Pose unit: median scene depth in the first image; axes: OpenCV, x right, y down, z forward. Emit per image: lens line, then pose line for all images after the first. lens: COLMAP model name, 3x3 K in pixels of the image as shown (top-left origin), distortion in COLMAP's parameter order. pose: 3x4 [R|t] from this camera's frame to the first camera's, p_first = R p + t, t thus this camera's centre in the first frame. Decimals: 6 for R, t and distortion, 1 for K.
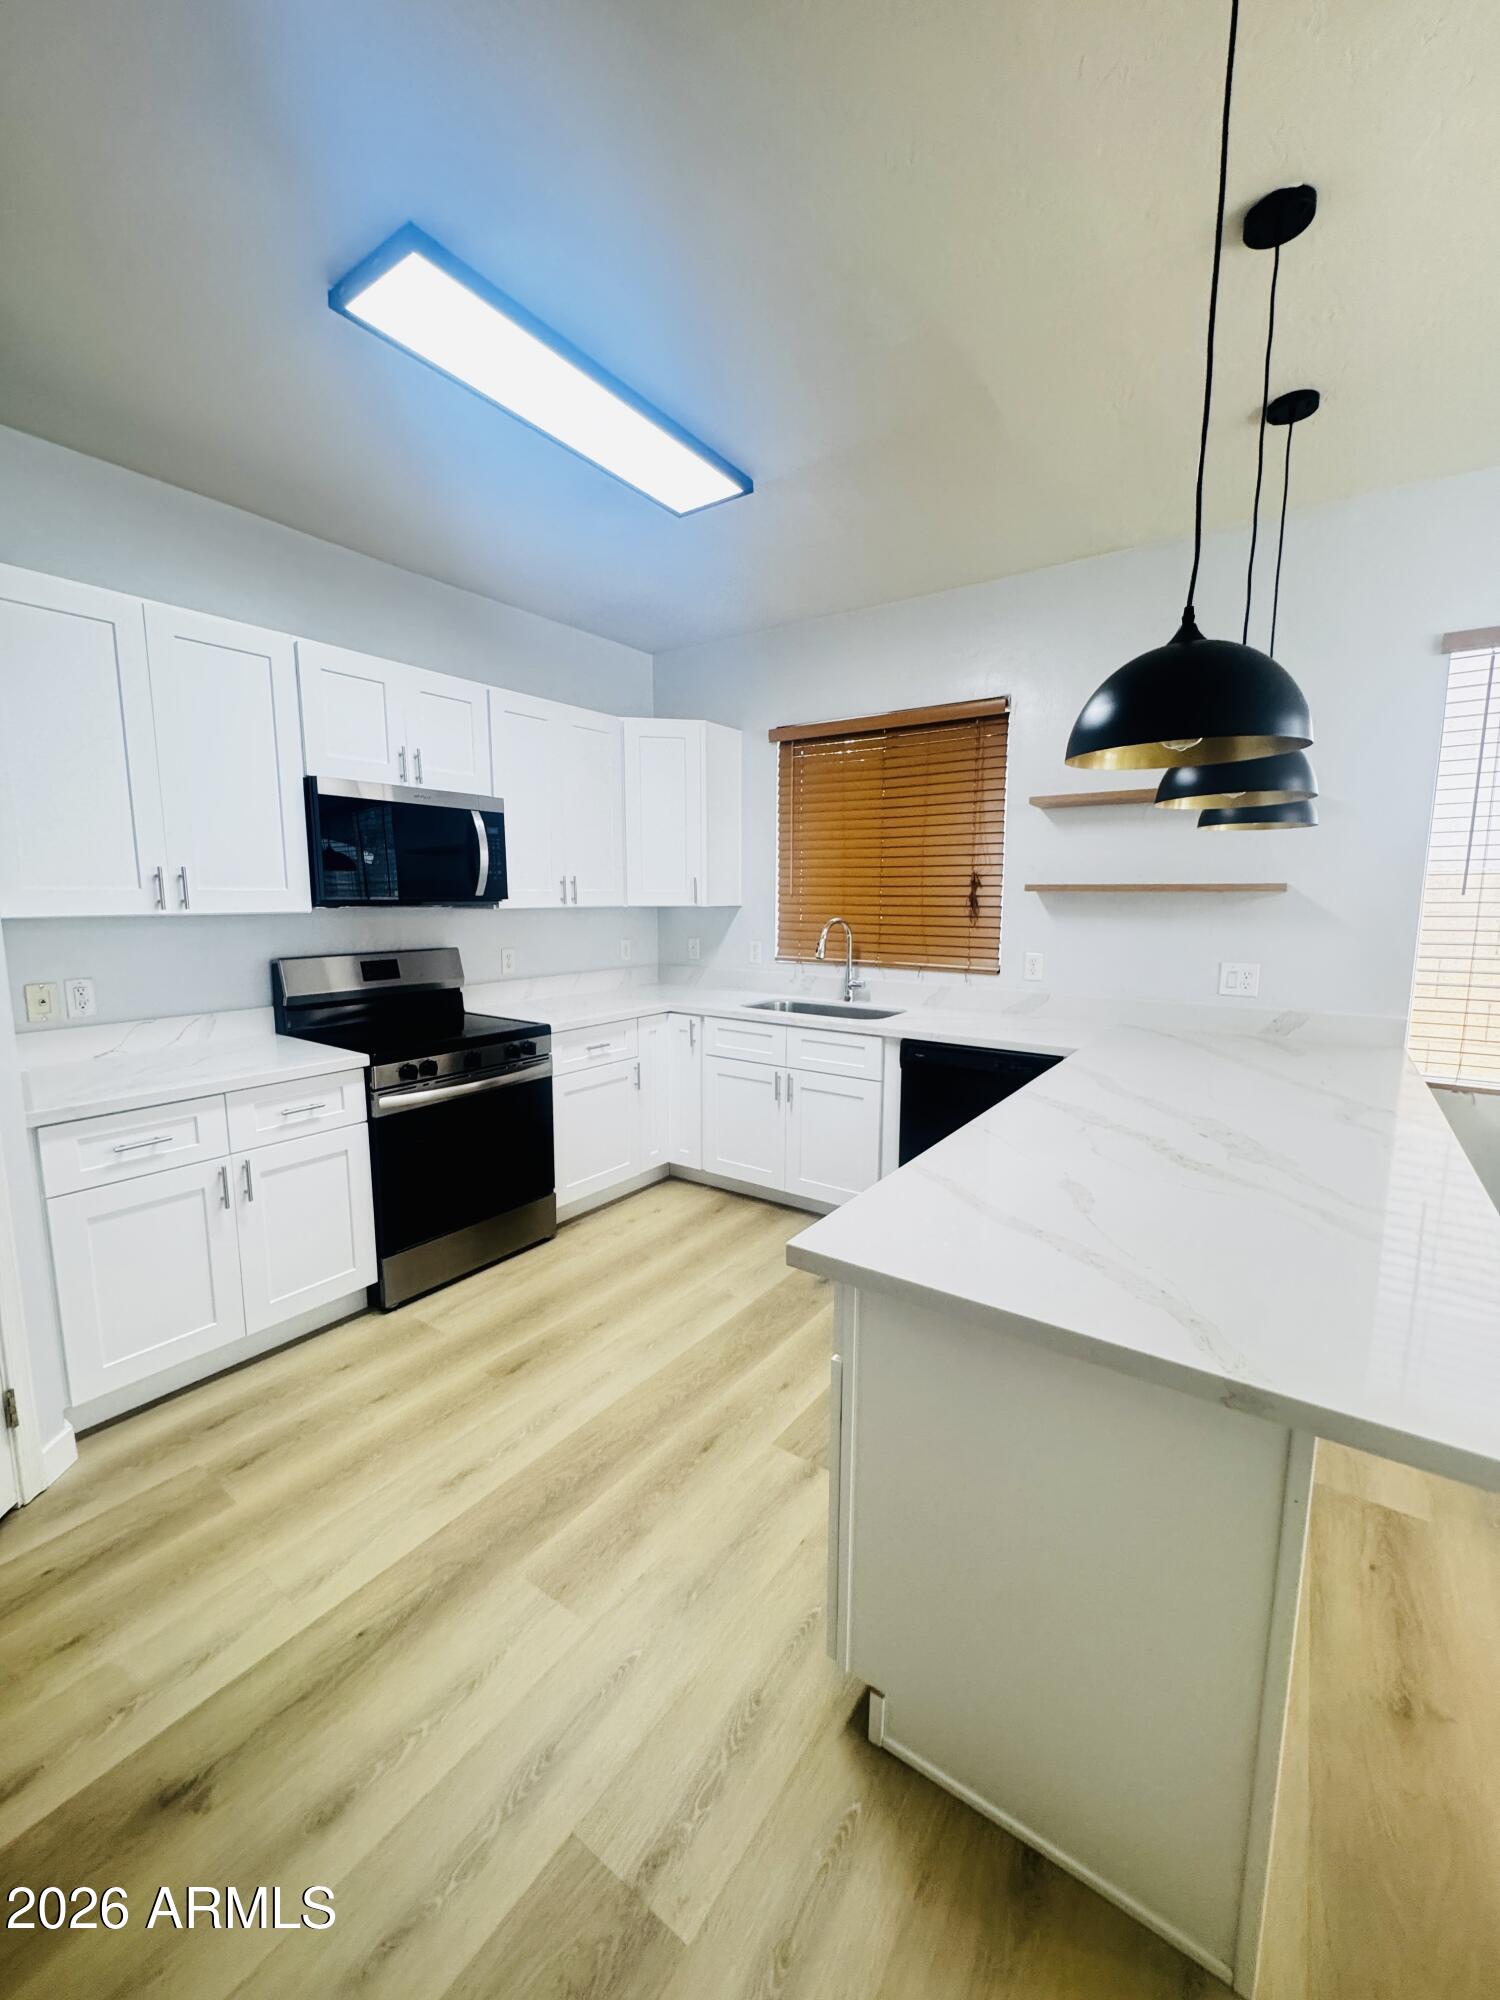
lens RADIAL K [[796.3, 0, 750.9], [0, 796.3, 1000.1], [0, 0, 1]] dist [-0.005285, 0.000928]
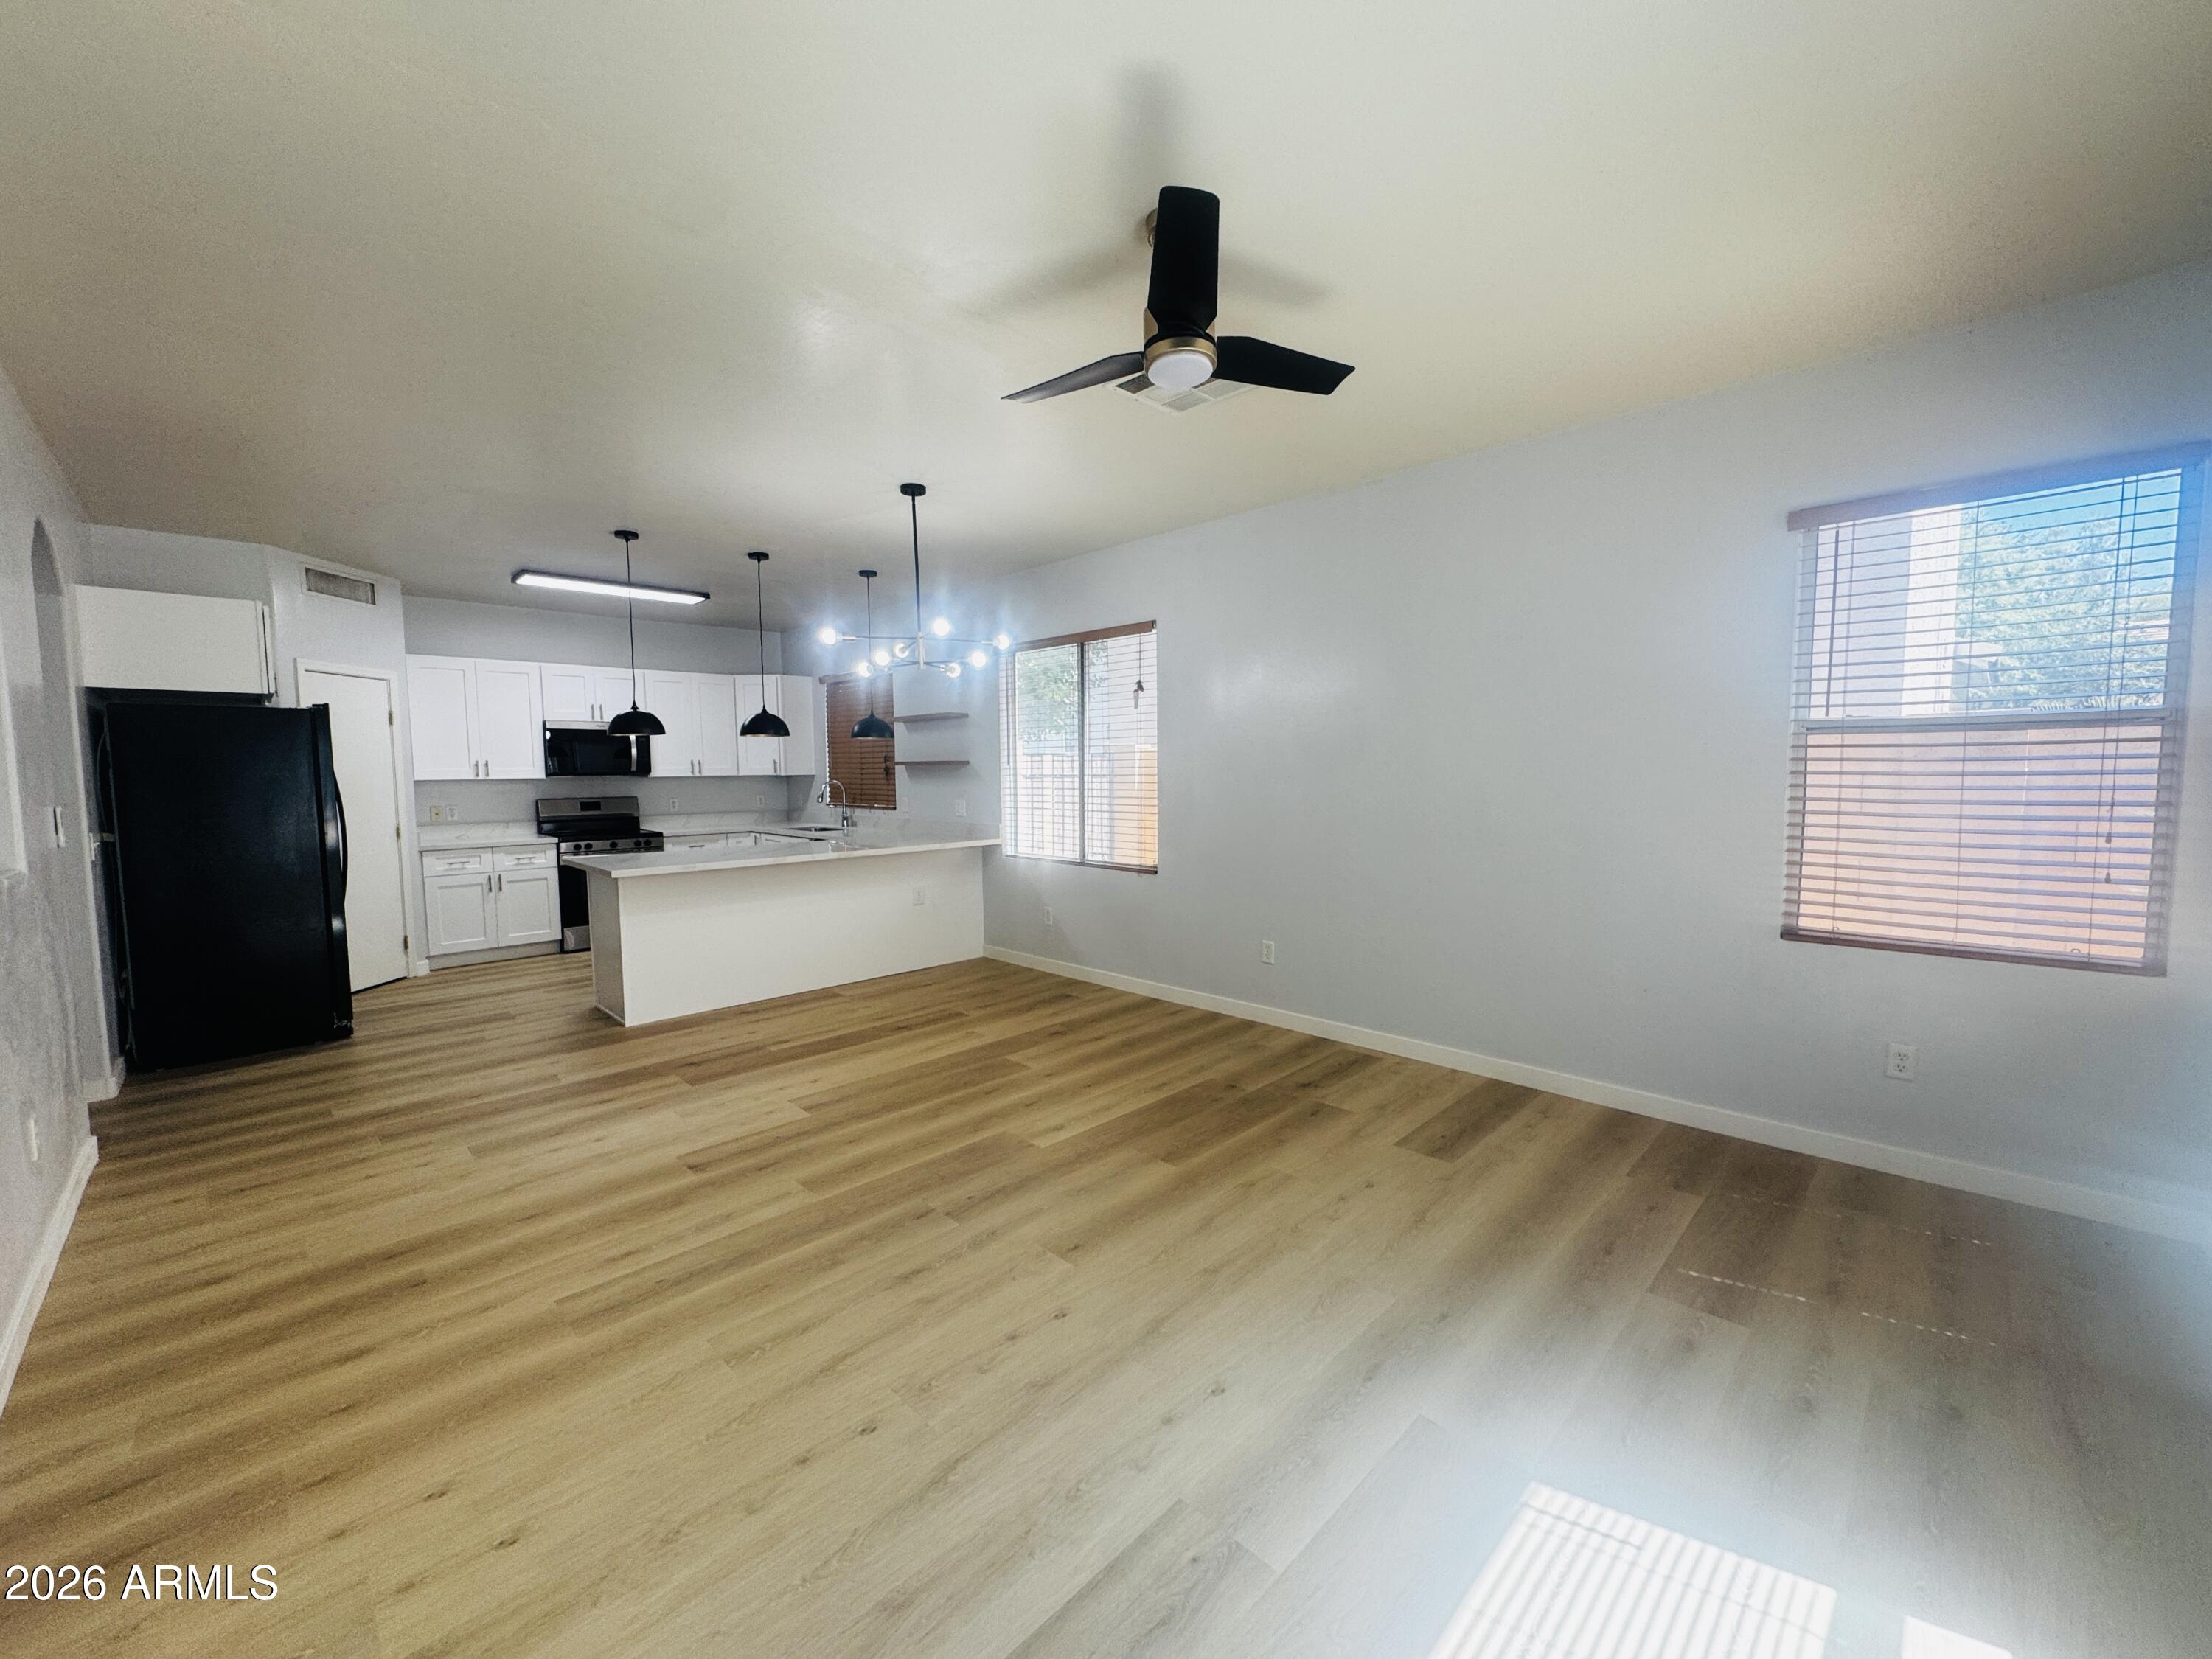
lens RADIAL K [[880.7, 0, 1108.2], [0, 880.7, 831.8], [0, 0, 1]] dist [-0.005285, 0.000928]
pose [[0.985176, 0.001143, -0.171543, 1.383166], [-0.011232, 0.998262, -0.057857, 0.160549], [0.171179, 0.058926, 0.983476, -1.129169]]
